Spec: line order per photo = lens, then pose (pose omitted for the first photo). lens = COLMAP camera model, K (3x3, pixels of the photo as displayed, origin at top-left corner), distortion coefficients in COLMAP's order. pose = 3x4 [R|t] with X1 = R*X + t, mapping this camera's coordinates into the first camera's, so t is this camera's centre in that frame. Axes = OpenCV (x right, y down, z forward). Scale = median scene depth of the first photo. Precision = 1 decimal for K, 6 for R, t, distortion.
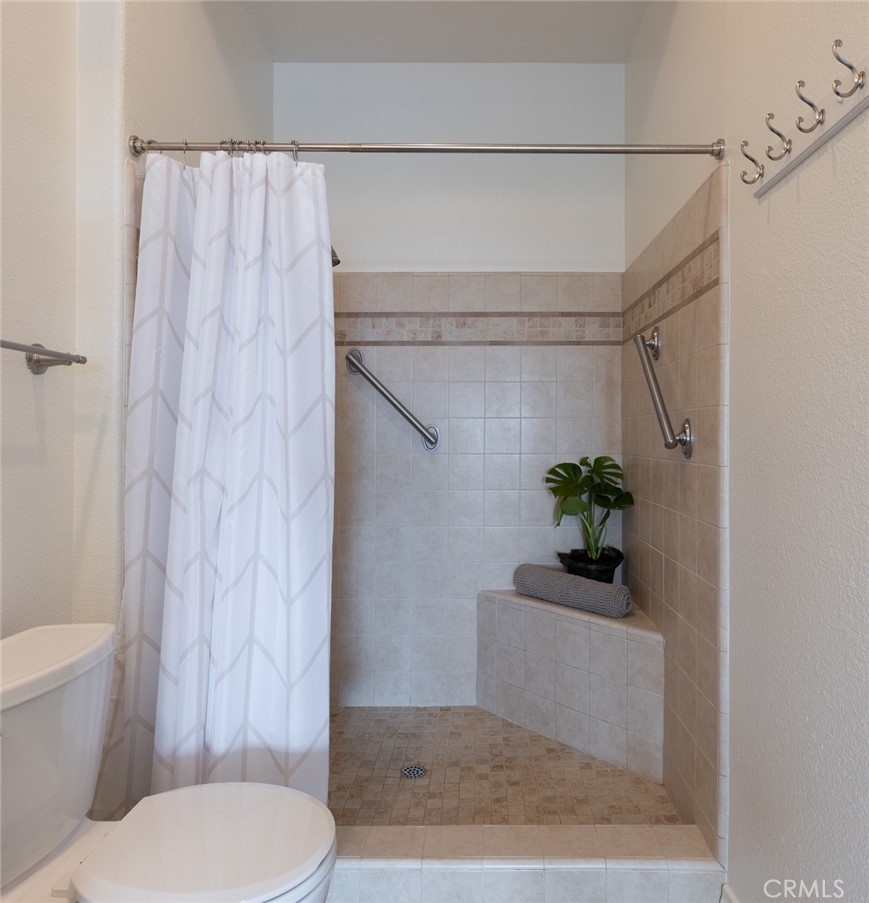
lens RADIAL K [[502.3, 0, 452.9], [0, 502.3, 424.9], [0, 0, 1]] dist [0.056944, 0.000080]
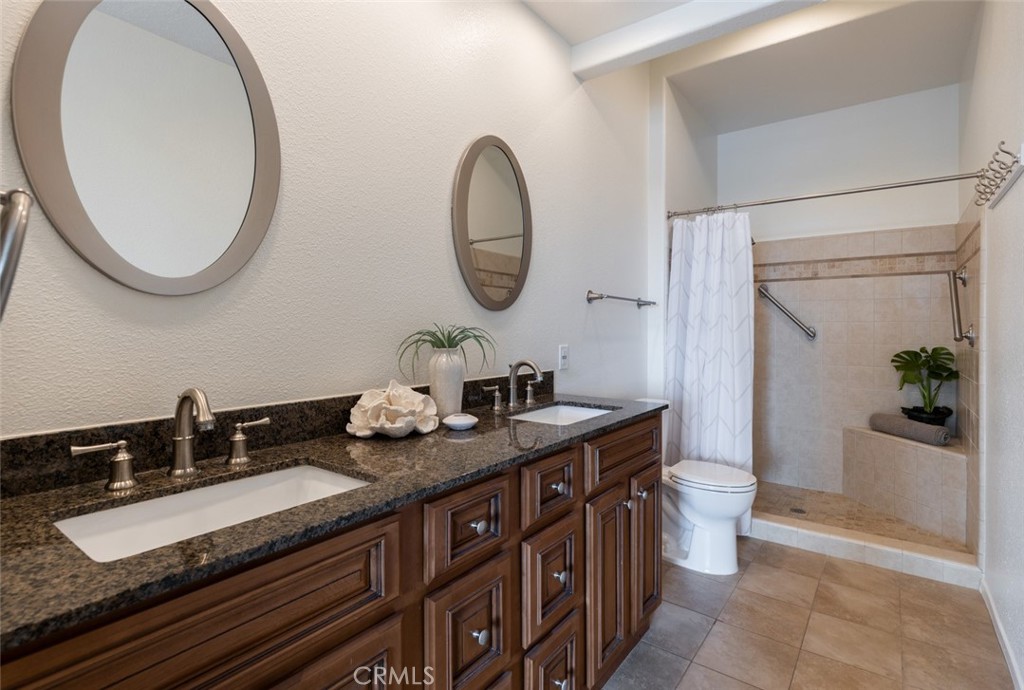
lens RADIAL K [[506.3, 0, 514.9], [0, 506.3, 324.6], [0, 0, 1]] dist [-0.029635, 0.000357]
pose [[0.794224, -0.000967, -0.607624, 0.201143], [0.006780, 0.999951, 0.007271, -0.026205], [0.607587, -0.009894, 0.794192, -1.017831]]
